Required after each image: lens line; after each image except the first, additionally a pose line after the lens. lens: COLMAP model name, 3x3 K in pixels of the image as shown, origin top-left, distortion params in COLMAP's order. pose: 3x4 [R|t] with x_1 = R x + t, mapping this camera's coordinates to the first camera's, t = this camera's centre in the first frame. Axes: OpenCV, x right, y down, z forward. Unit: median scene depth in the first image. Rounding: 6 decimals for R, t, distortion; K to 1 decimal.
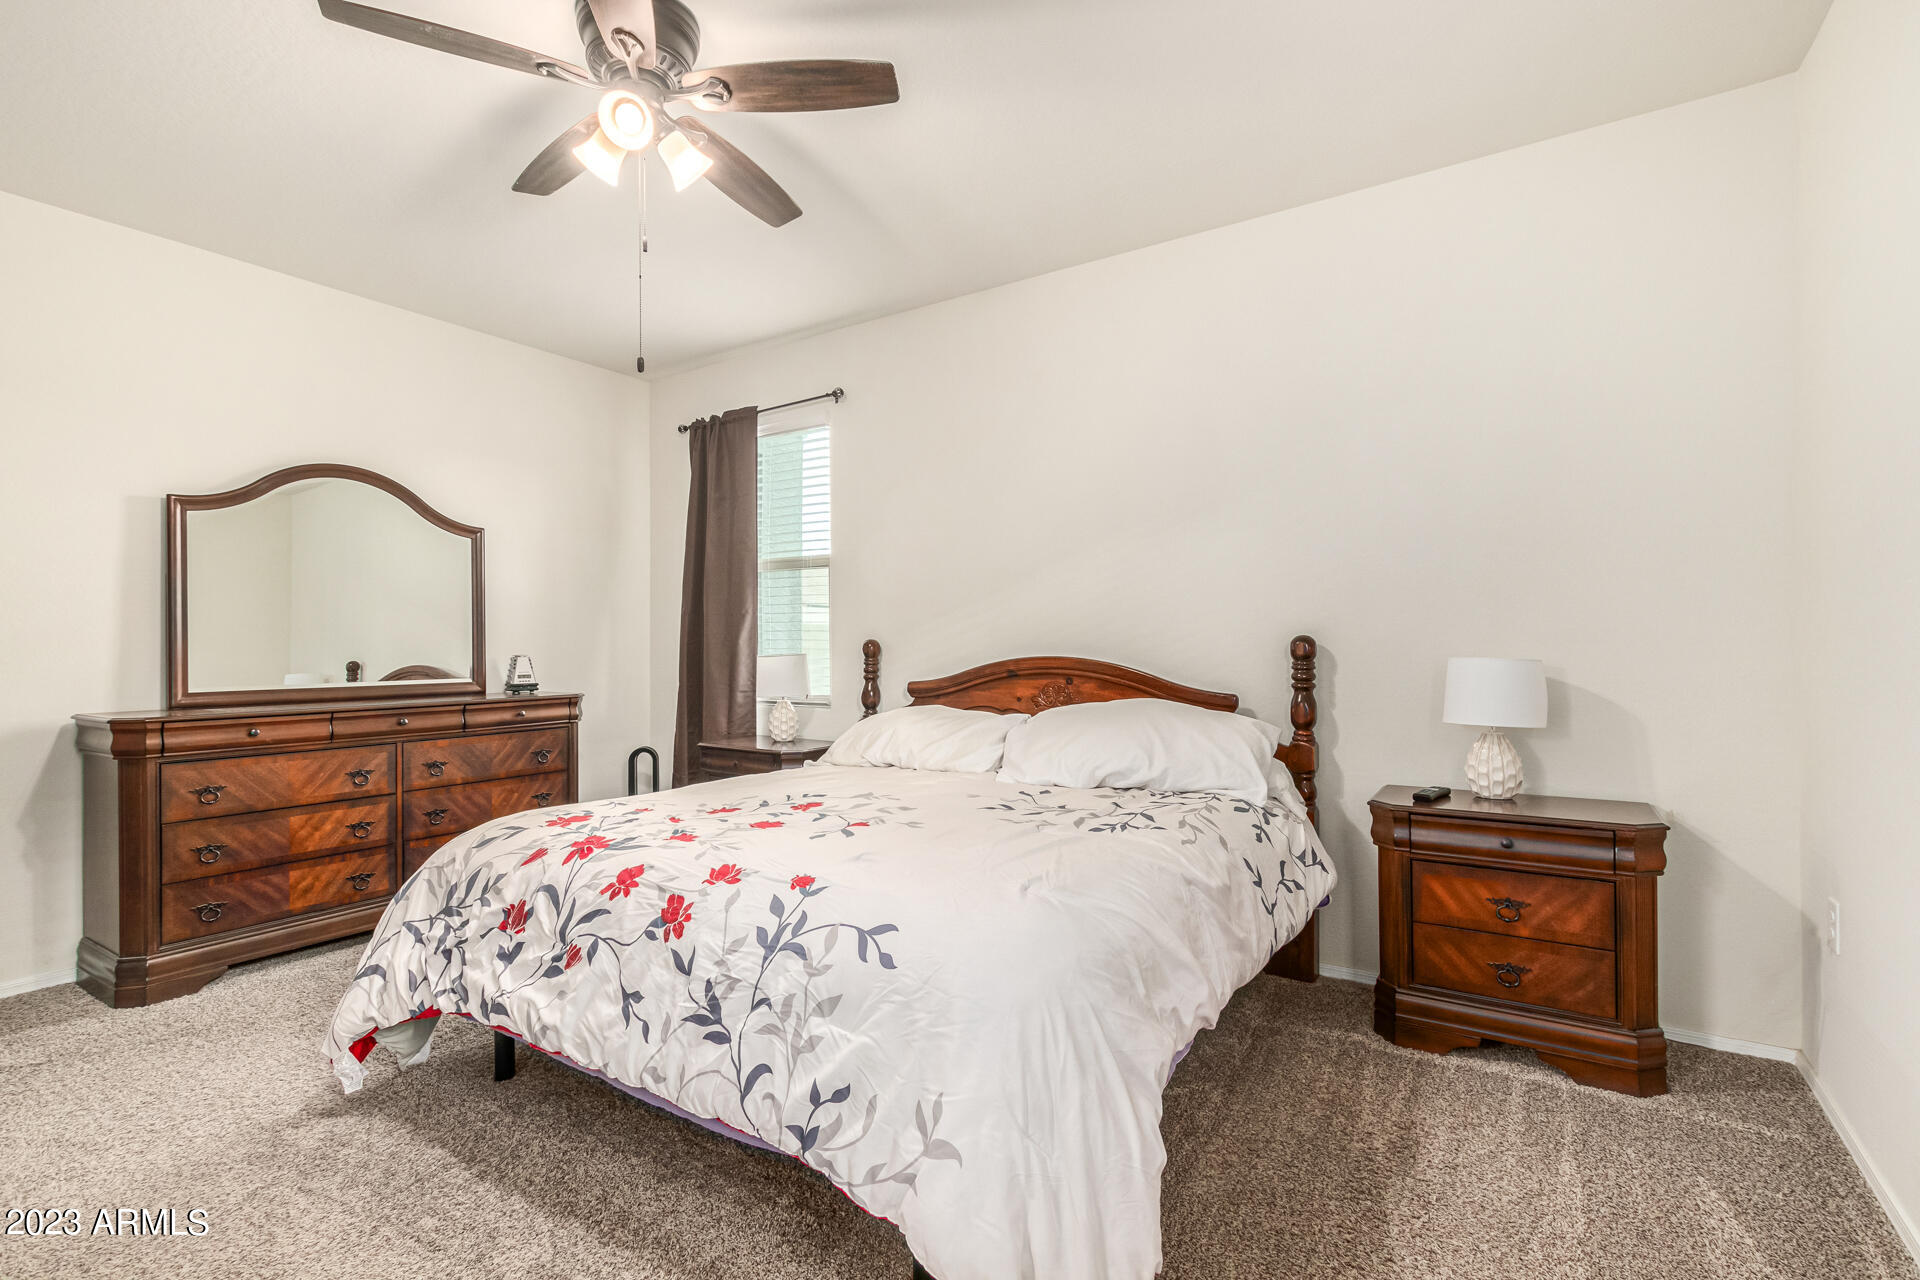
lens RADIAL K [[883.2, 0, 948.4], [0, 883.2, 631.9], [0, 0, 1]] dist [0.007923, -0.000497]
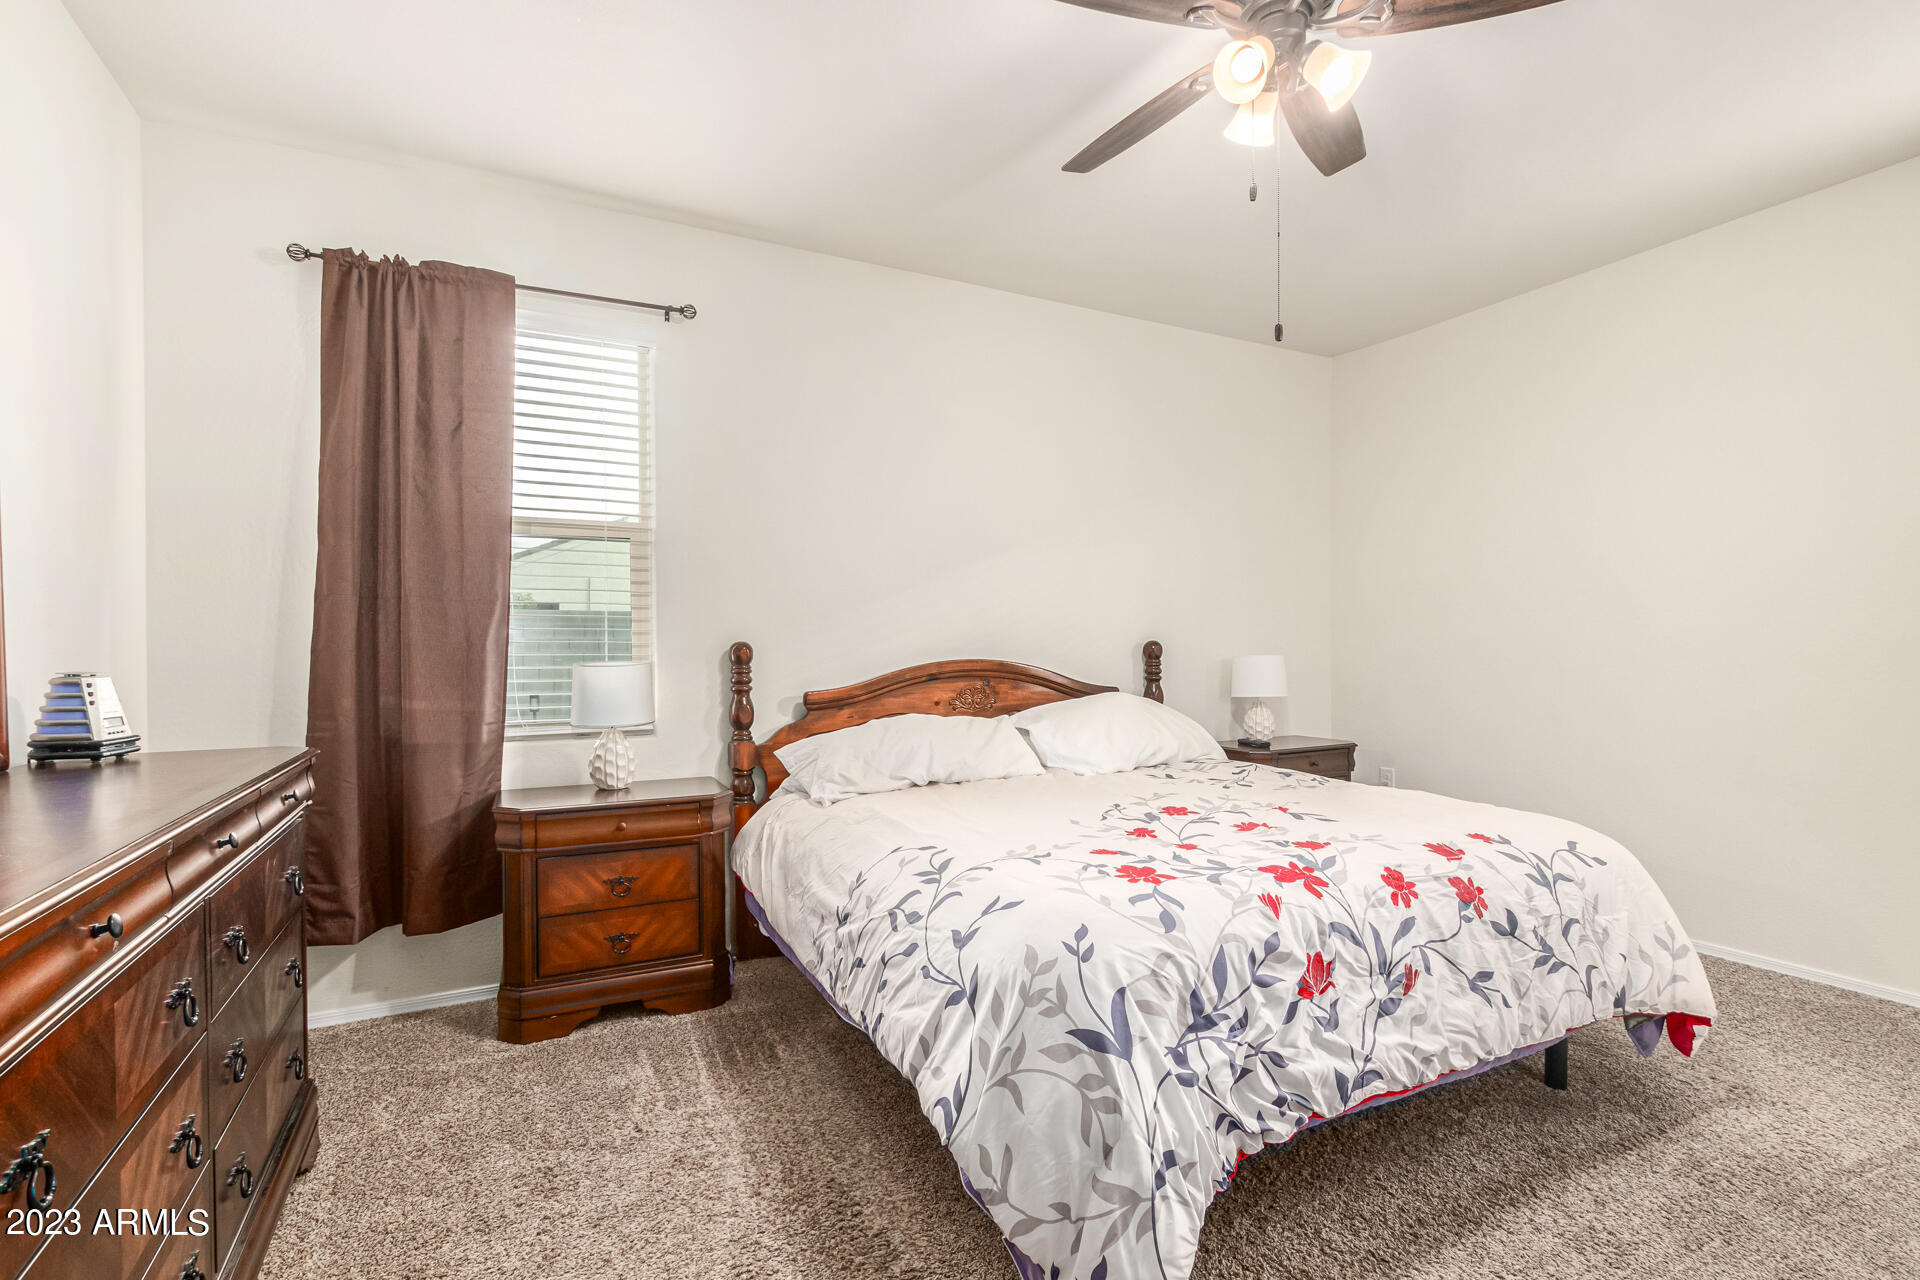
lens RADIAL K [[883.2, 0, 943.6], [0, 883.2, 649.1], [0, 0, 1]] dist [0.007923, -0.000497]
pose [[0.491059, -0.000713, 0.871126, -0.774185], [-0.008173, 0.999952, 0.005426, 0.010892], [-0.871088, -0.009784, 0.491029, 0.510094]]
